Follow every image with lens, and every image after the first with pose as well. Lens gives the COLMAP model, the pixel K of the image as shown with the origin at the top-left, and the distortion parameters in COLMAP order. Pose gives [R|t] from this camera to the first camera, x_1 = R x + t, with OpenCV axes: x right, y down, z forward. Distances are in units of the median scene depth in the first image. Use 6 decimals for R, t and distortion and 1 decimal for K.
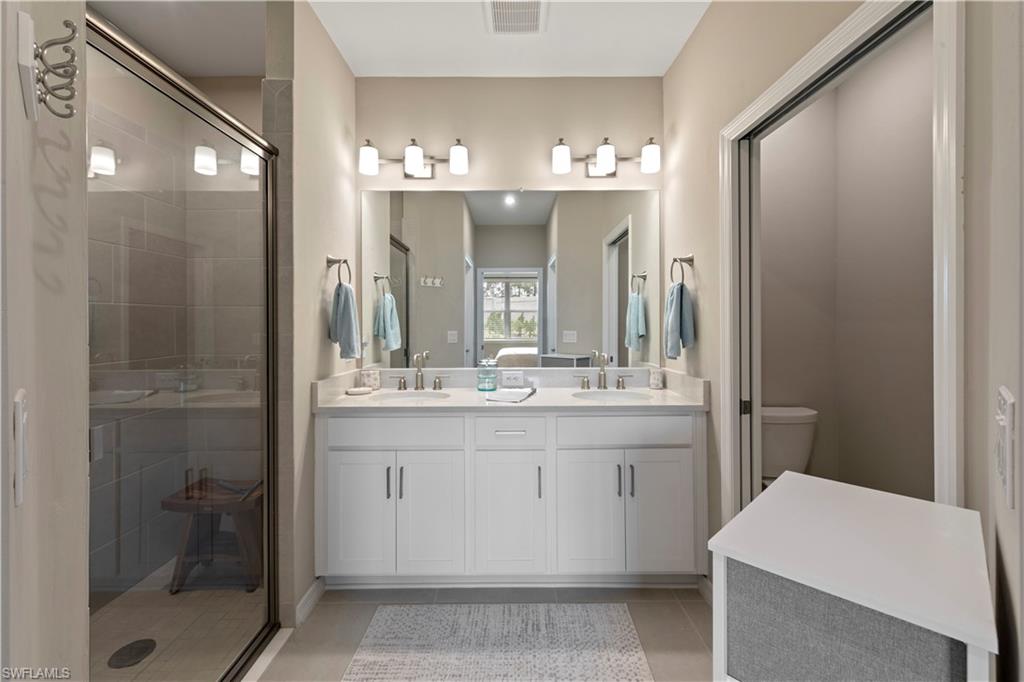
lens RADIAL K [[419.1, 0, 501.3], [0, 419.1, 321.1], [0, 0, 1]] dist [0.003527, -0.001736]
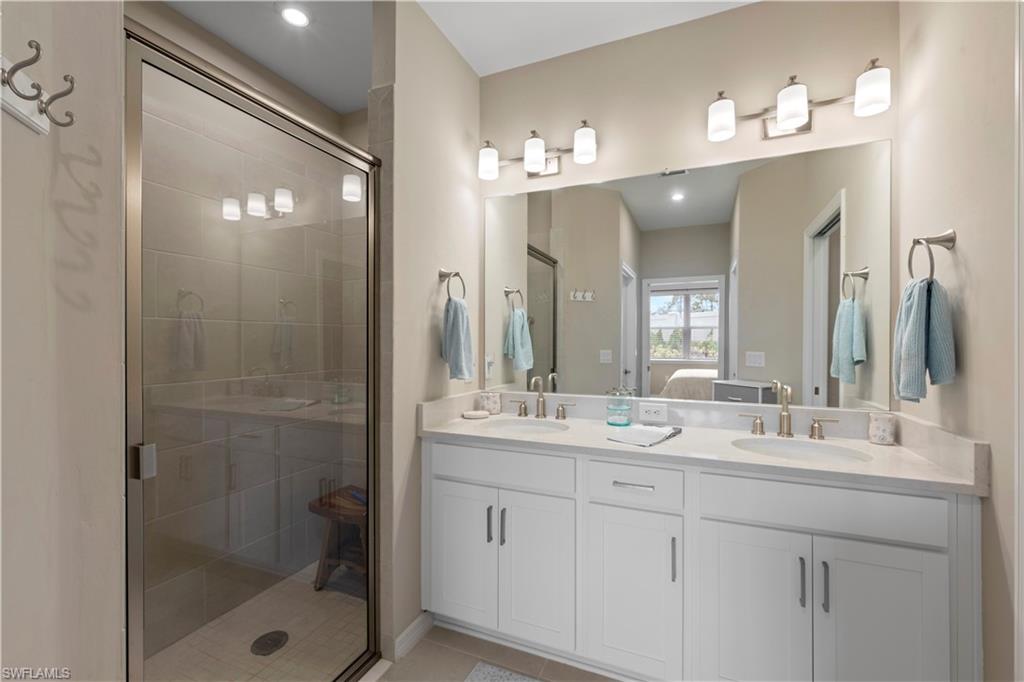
lens RADIAL K [[419.1, 0, 517.4], [0, 419.1, 340.7], [0, 0, 1]] dist [0.003527, -0.001736]
pose [[0.923016, 0.004014, -0.384741, 0.096974], [-0.002149, 0.999984, 0.005277, -0.001443], [0.384756, -0.004043, 0.923010, 0.177560]]
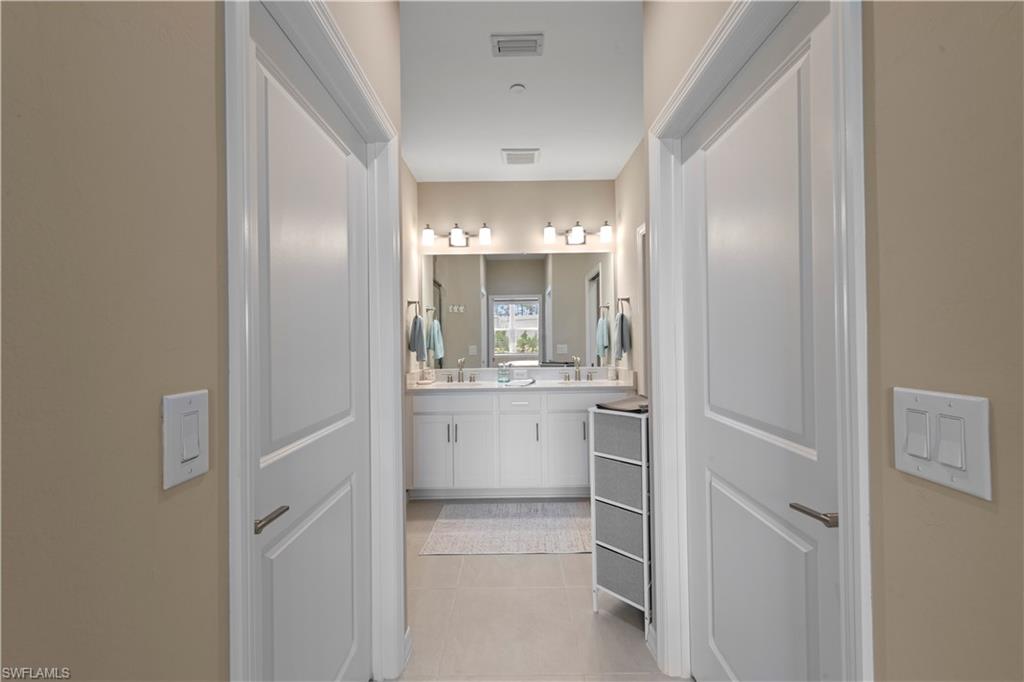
lens RADIAL K [[419.1, 0, 497.2], [0, 419.1, 332.4], [0, 0, 1]] dist [0.003527, -0.001736]
pose [[0.999811, -0.010028, -0.016655, -0.031958], [0.009771, 0.999833, -0.015434, 0.003741], [0.016807, 0.015268, 0.999742, -0.576794]]
